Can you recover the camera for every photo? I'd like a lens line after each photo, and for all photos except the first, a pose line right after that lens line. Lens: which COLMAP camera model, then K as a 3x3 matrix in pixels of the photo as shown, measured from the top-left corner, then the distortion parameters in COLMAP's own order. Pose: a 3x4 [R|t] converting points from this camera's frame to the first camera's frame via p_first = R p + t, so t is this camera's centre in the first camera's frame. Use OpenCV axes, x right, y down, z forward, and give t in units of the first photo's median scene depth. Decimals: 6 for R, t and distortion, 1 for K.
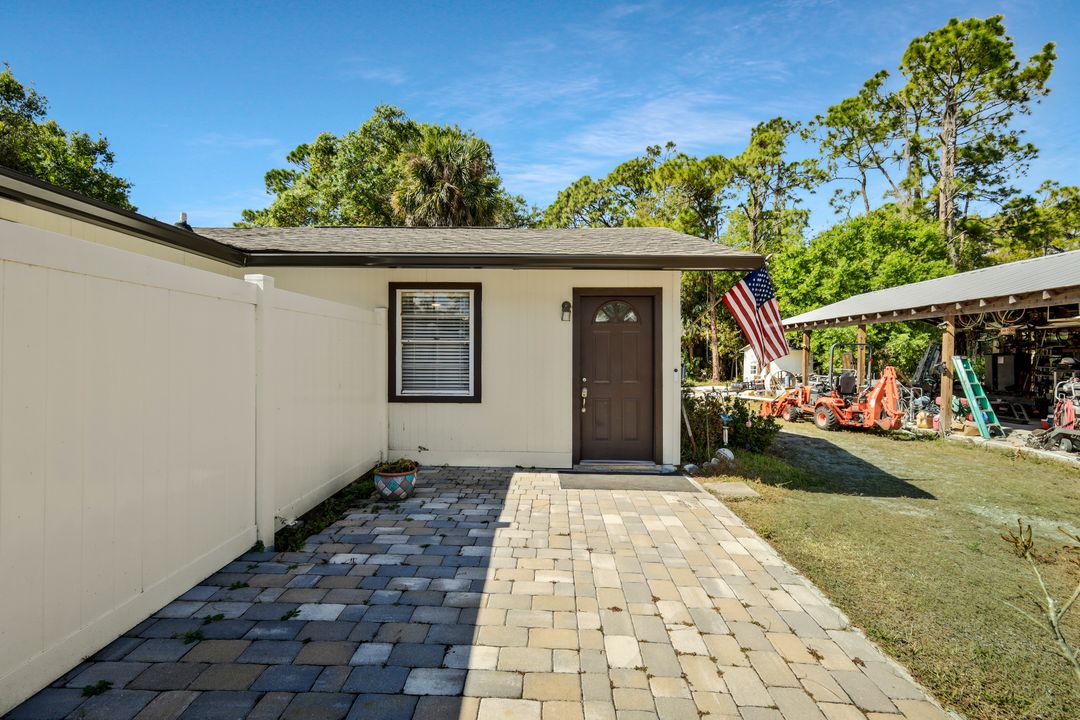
lens RADIAL K [[478.7, 0, 540.7], [0, 478.7, 356.2], [0, 0, 1]] dist [0.002357, 0.000820]
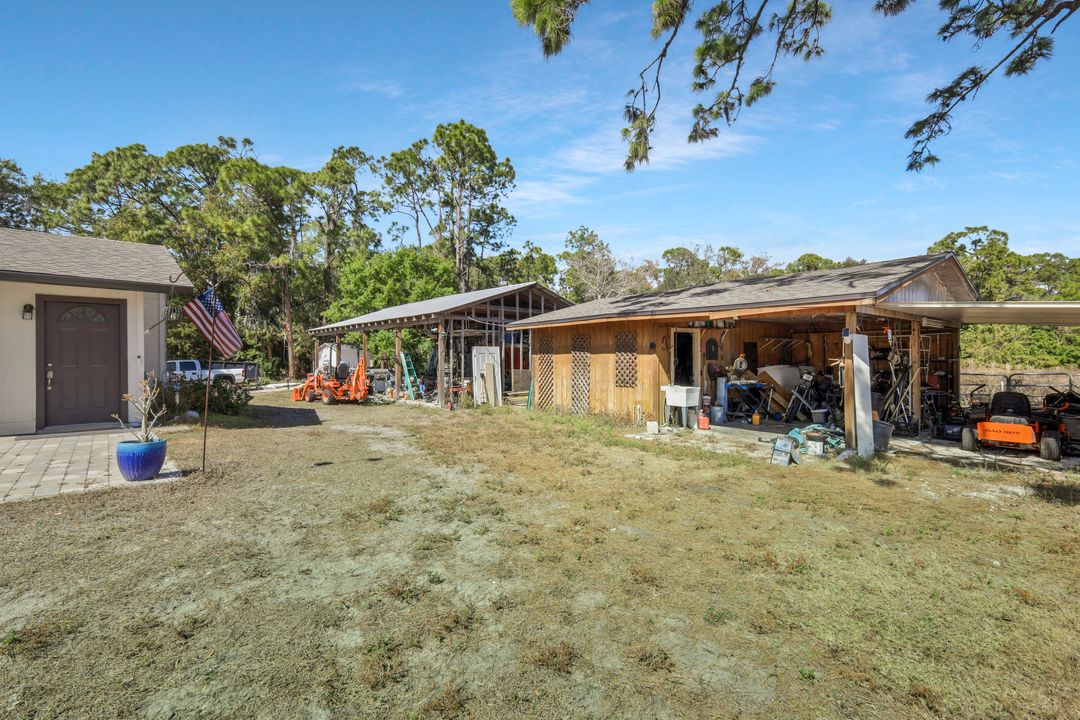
lens RADIAL K [[478.7, 0, 540.7], [0, 478.7, 356.2], [0, 0, 1]] dist [0.002357, 0.000820]
pose [[0.720572, -0.004099, 0.693368, 0.028050], [0.007198, 0.999973, -0.001569, 0.006961], [-0.693342, 0.006121, 0.720582, -0.166353]]
